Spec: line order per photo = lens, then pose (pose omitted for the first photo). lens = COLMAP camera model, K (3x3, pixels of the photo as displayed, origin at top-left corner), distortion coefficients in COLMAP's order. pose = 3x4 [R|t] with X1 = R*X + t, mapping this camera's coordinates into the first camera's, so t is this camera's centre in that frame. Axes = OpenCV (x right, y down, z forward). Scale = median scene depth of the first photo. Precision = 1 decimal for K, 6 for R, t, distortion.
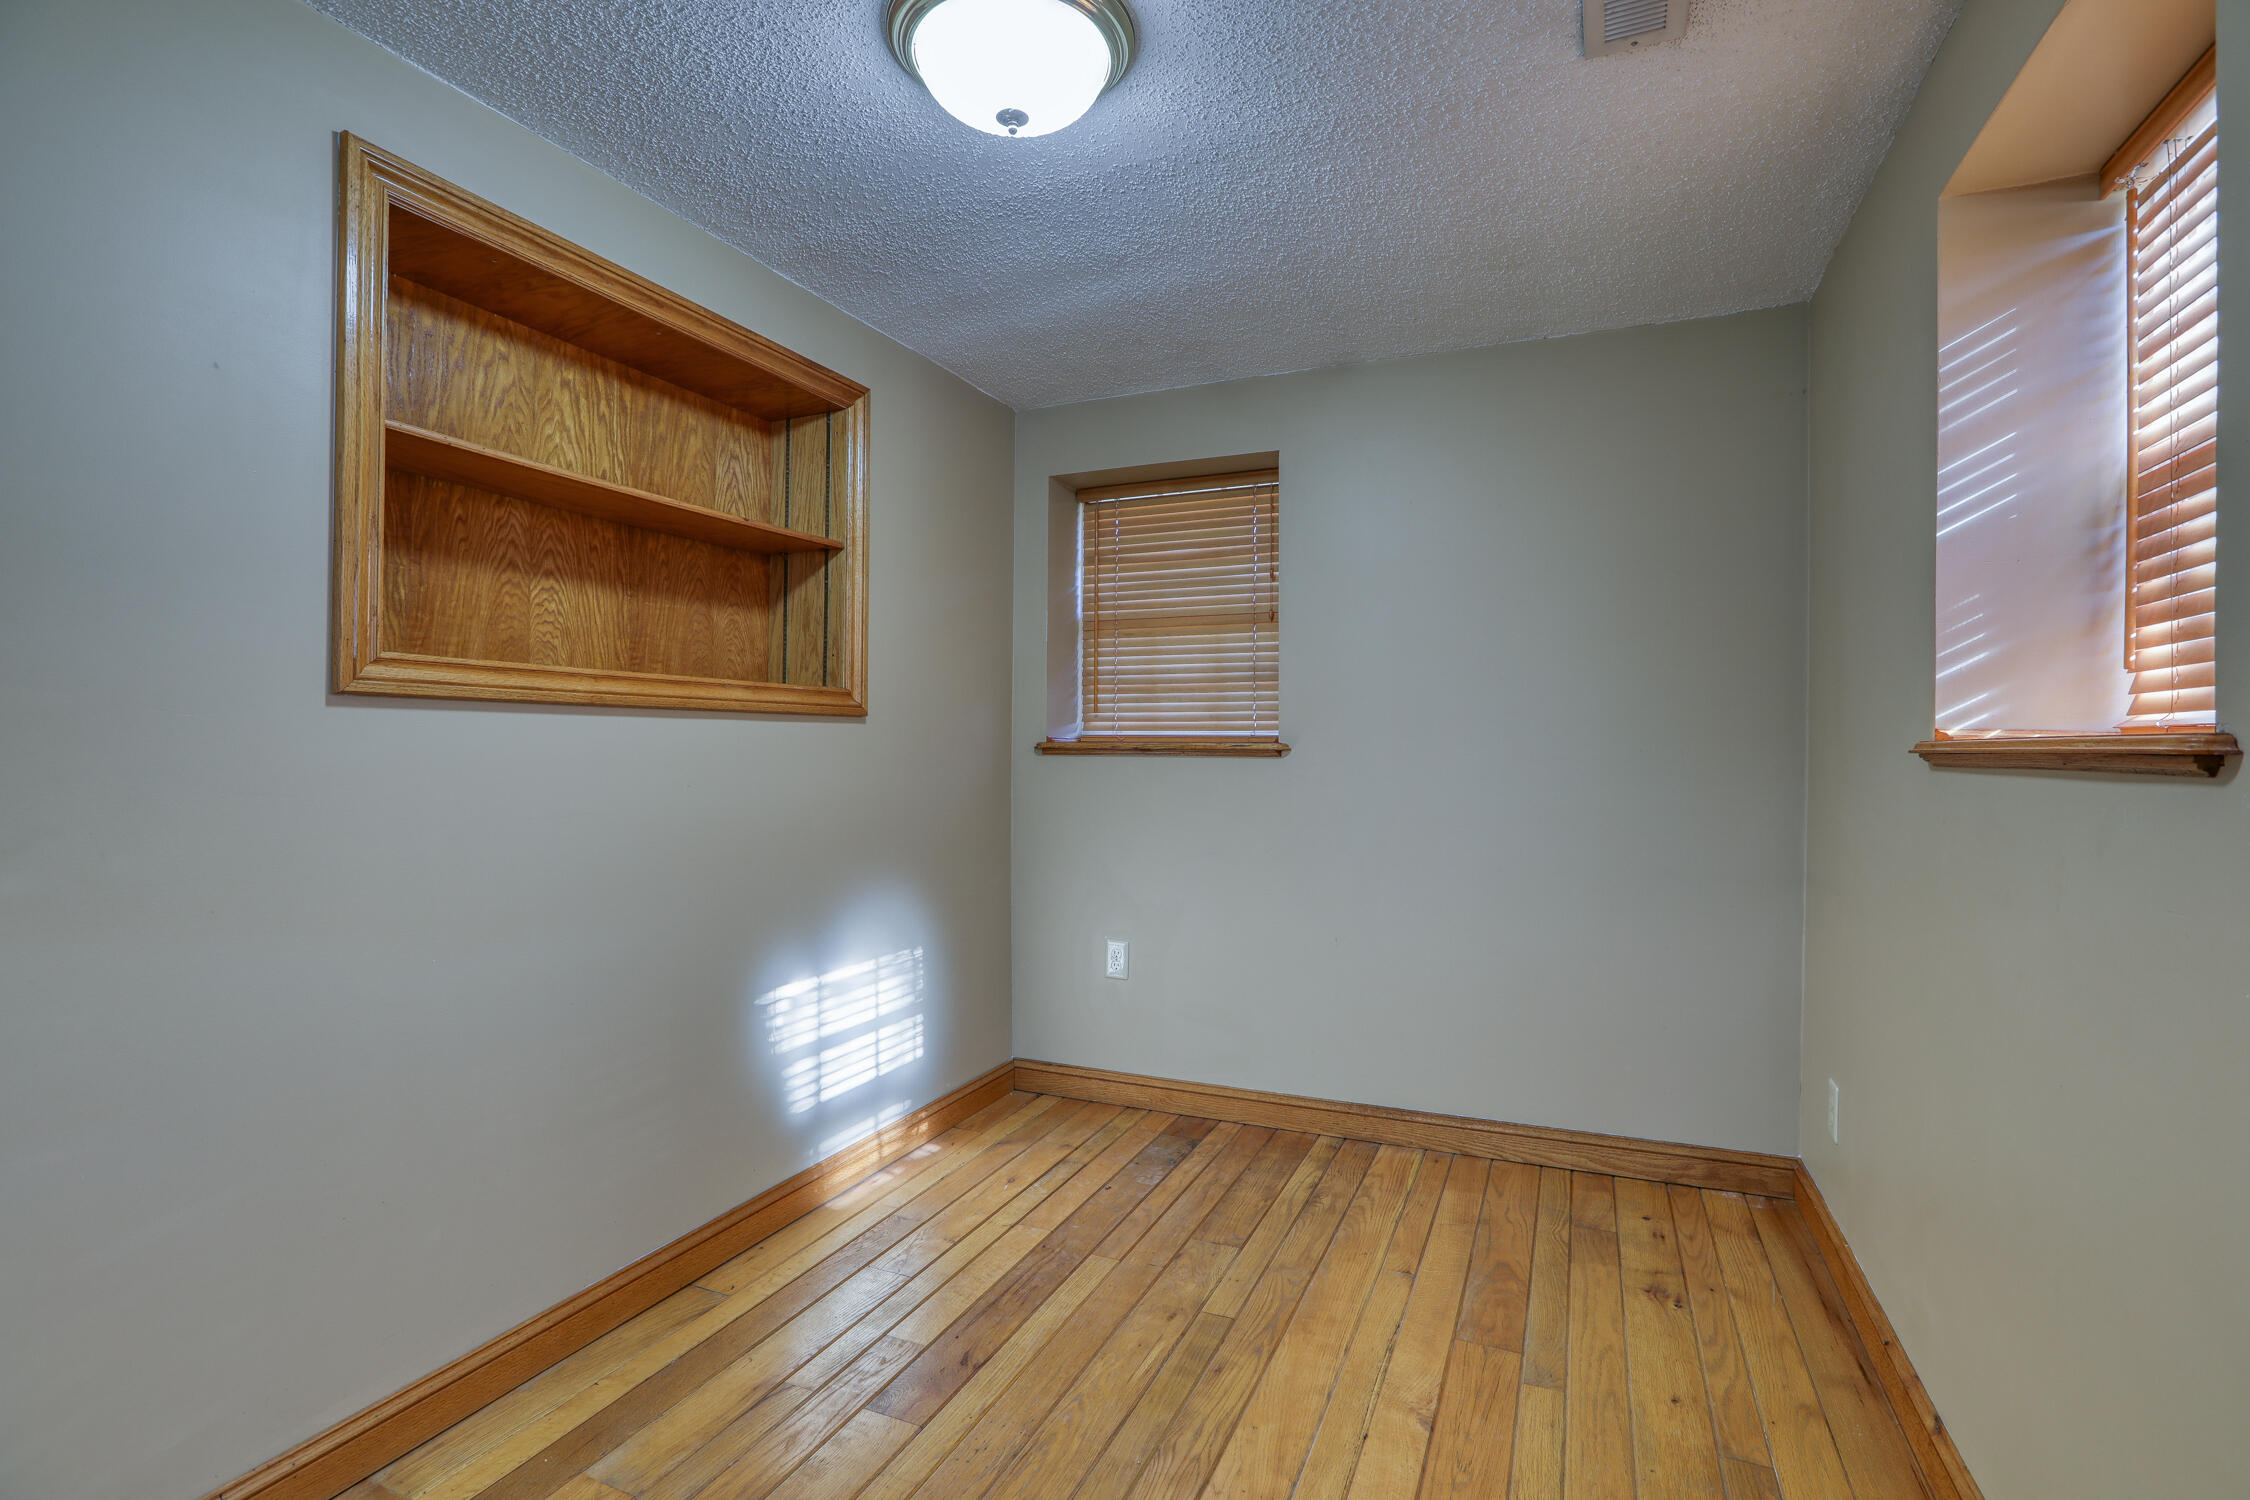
lens RADIAL K [[1040.1, 0, 1108.5], [0, 1040.1, 739.7], [0, 0, 1]] dist [-0.058997, 0.012545]
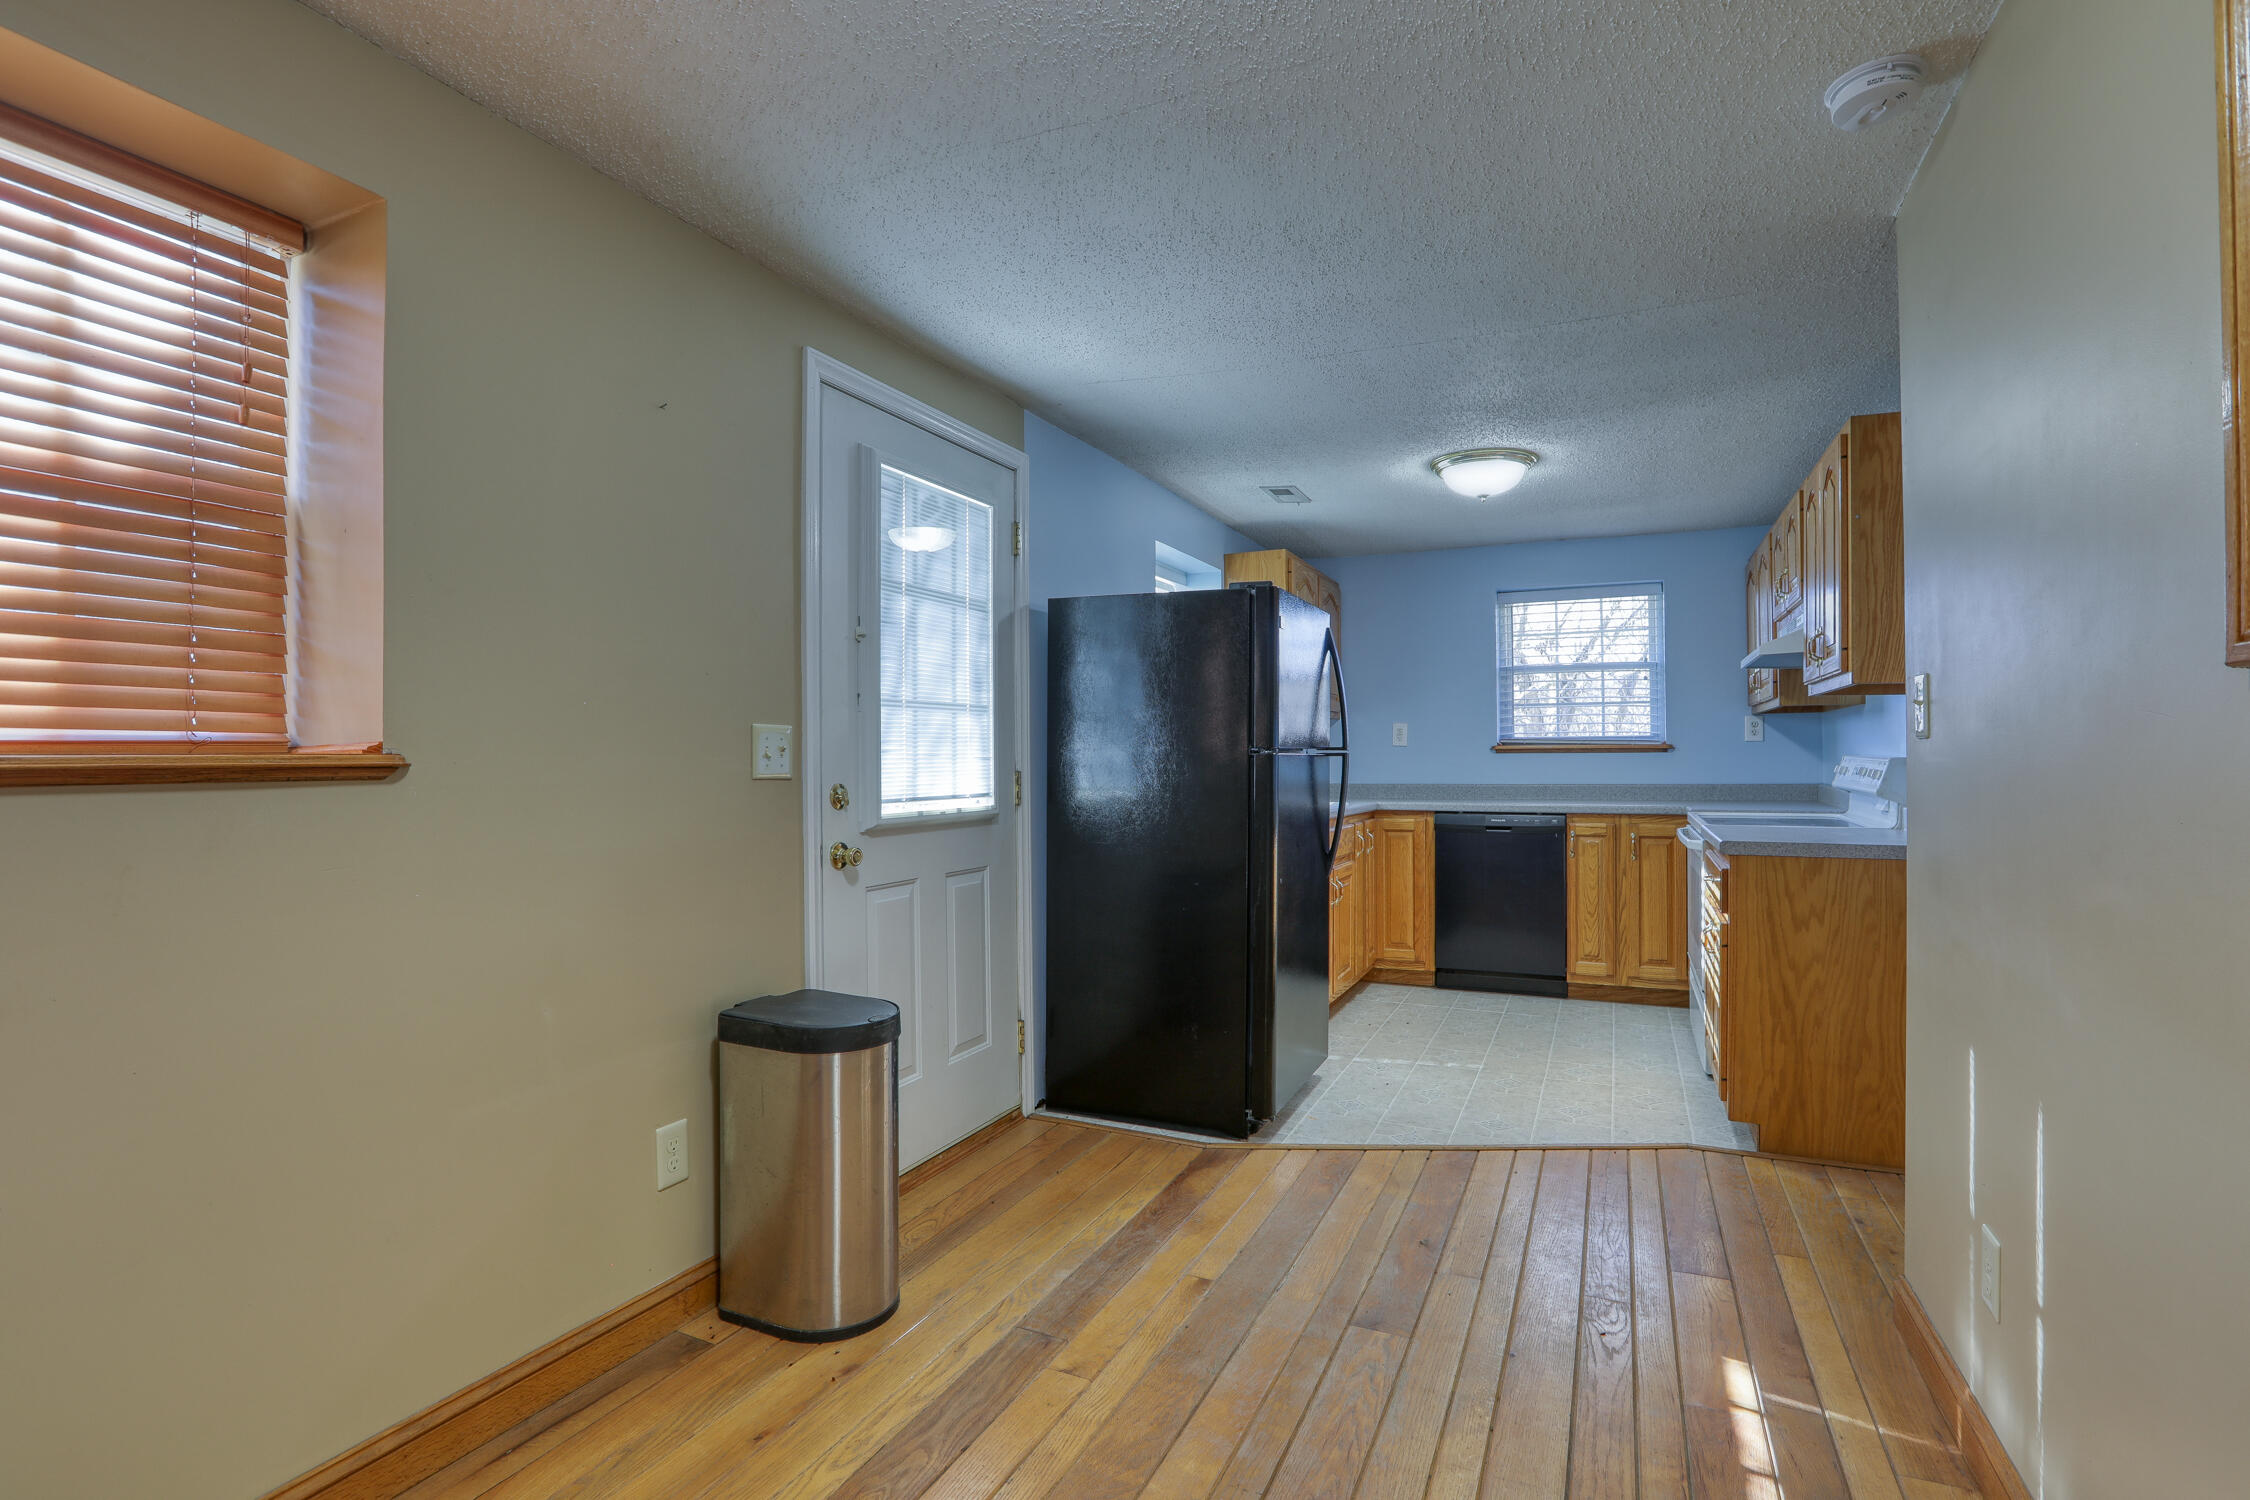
lens RADIAL K [[1040.1, 0, 1131.3], [0, 1040.1, 750.6], [0, 0, 1]] dist [-0.058997, 0.012545]
pose [[-0.999872, 0.002627, 0.015793, -0.072629], [0.002416, 0.999908, -0.013369, 0.004841], [-0.015827, -0.013329, -0.999786, 0.935853]]
